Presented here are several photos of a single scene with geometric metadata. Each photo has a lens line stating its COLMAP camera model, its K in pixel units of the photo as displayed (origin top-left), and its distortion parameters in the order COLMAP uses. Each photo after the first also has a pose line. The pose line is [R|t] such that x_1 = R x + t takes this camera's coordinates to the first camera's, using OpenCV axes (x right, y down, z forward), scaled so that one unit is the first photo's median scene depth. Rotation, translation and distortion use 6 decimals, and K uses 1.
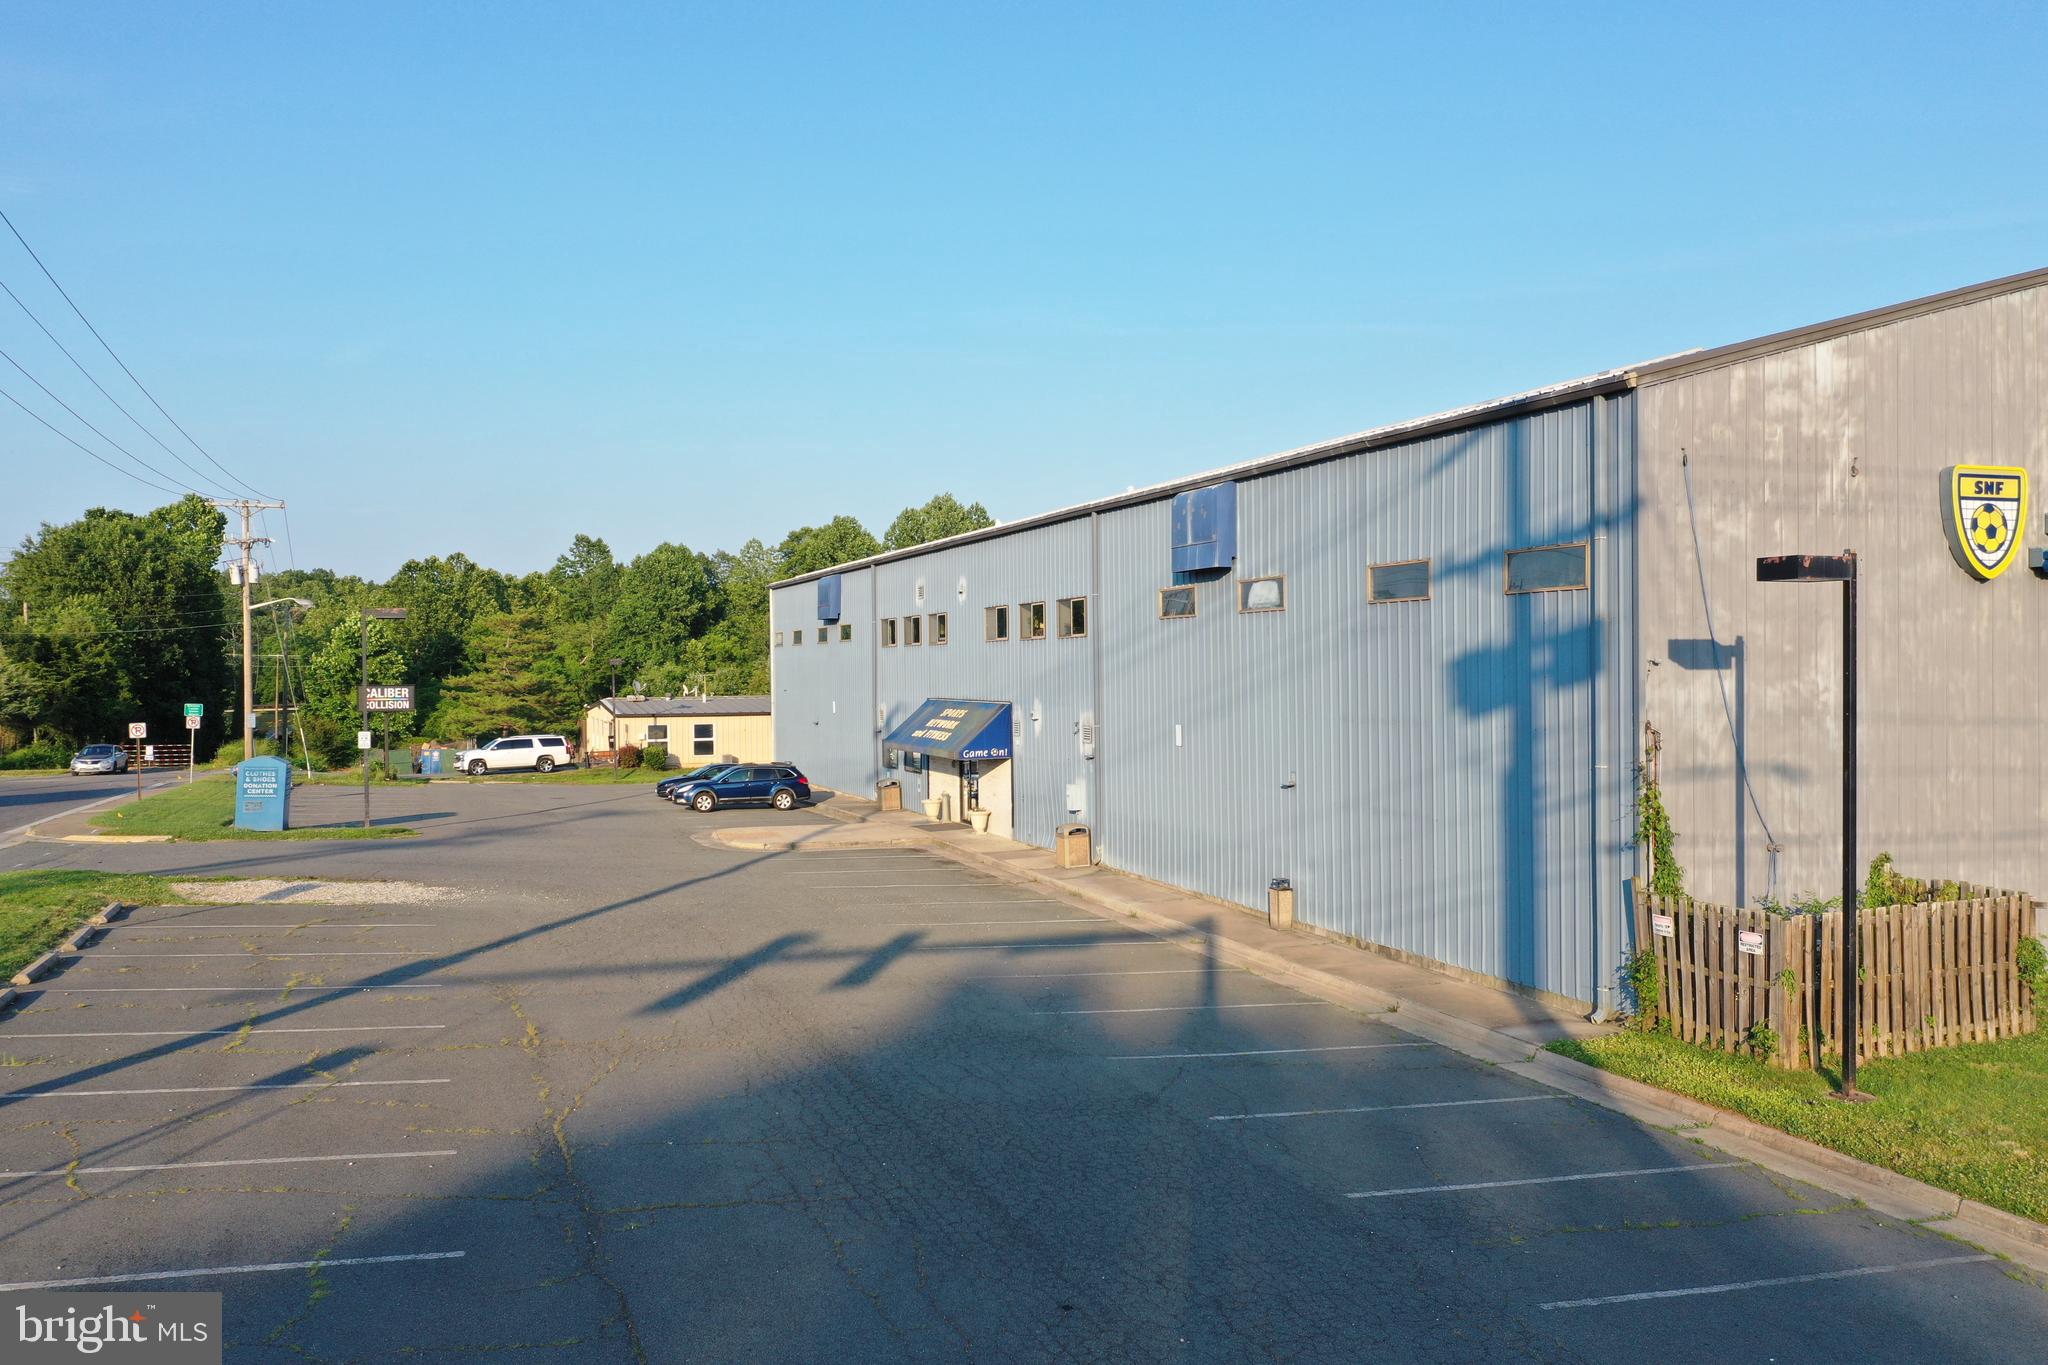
lens RADIAL K [[1613.6, 0, 1018.0], [0, 1613.6, 681.0], [0, 0, 1]] dist [0.007437, 0.003278]
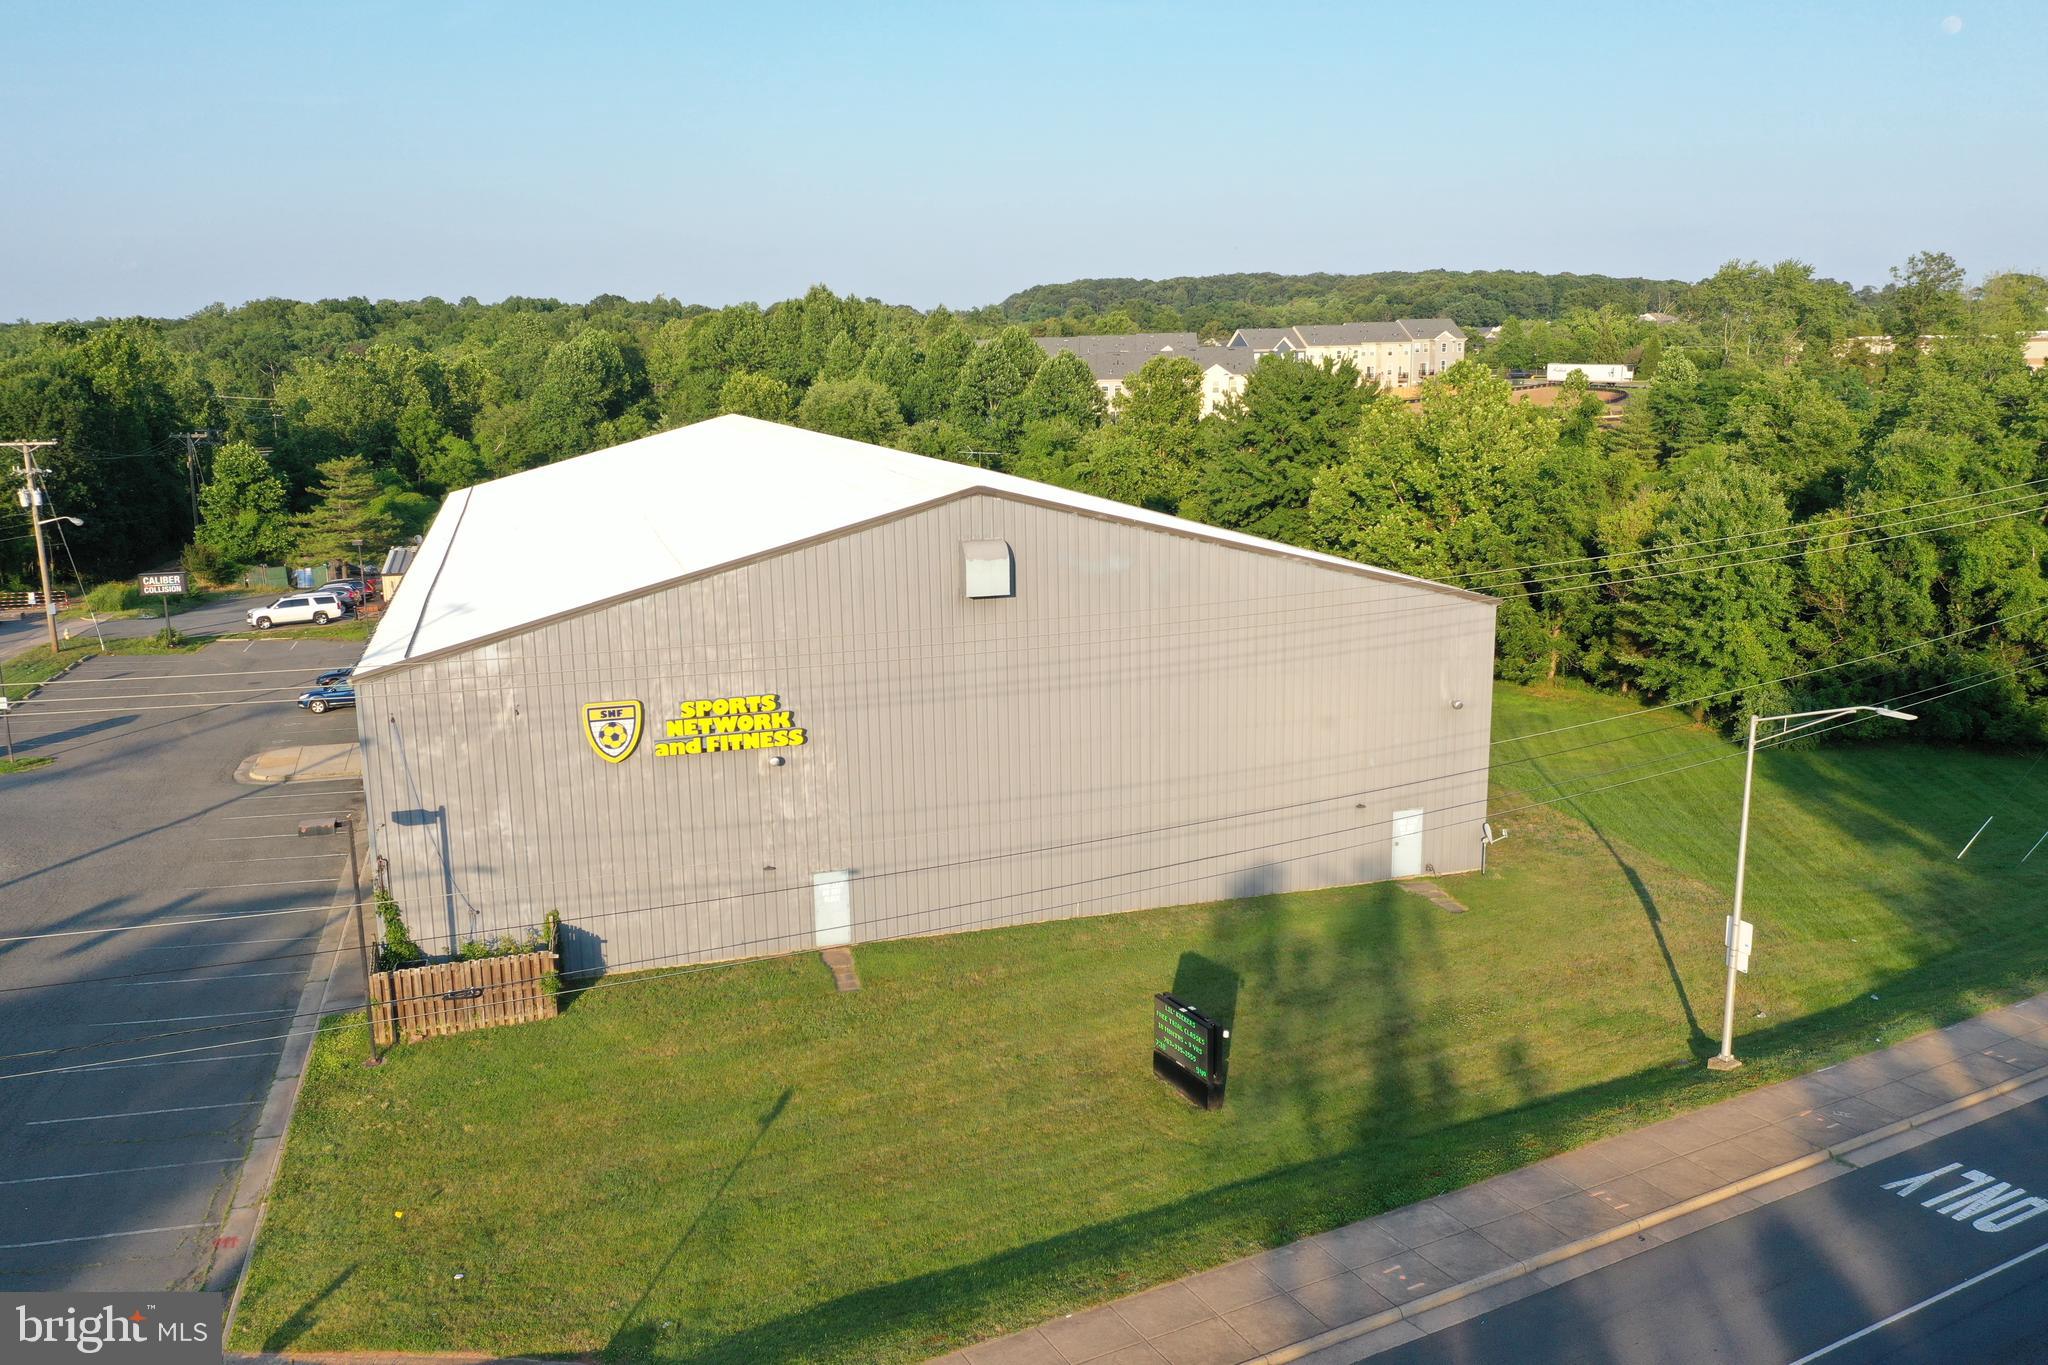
lens RADIAL K [[1613.6, 0, 1019.3], [0, 1613.6, 680.5], [0, 0, 1]] dist [0.007437, 0.003278]
pose [[0.997863, 0.006350, -0.065025, 1.170415], [0.006491, 0.980705, 0.195387, -0.504064], [0.065011, -0.195392, 0.978568, -0.722605]]
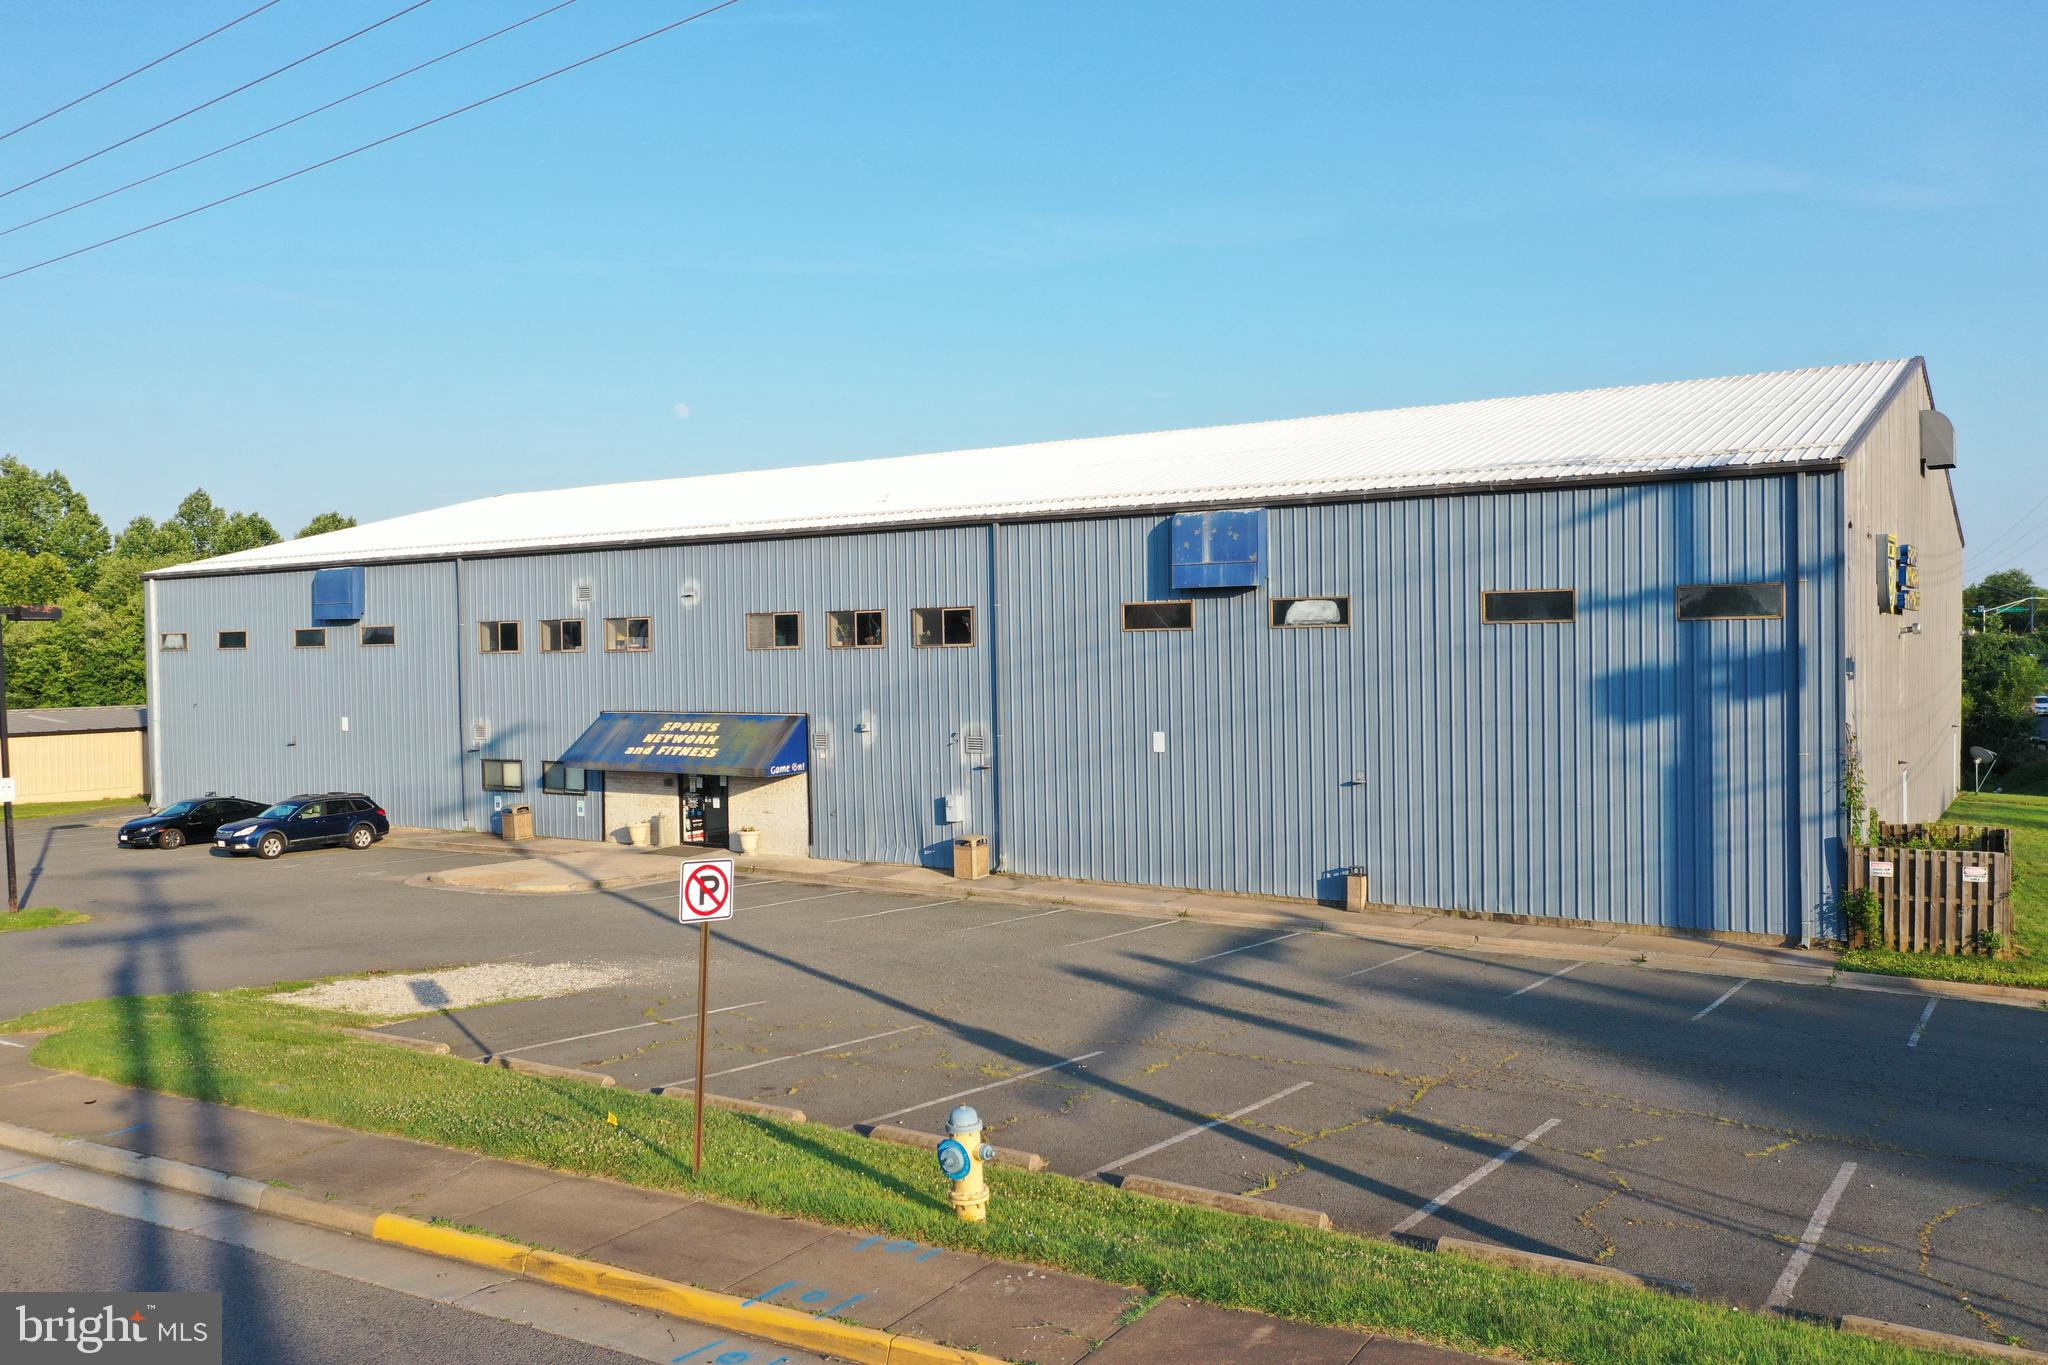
lens RADIAL K [[1613.6, 0, 1023.5], [0, 1613.6, 694.3], [0, 0, 1]] dist [0.007437, 0.003278]
pose [[0.805261, -0.018558, 0.592630, -0.882682], [0.011122, 0.999807, 0.016197, -0.023404], [-0.592817, -0.006452, 0.805312, 0.296839]]
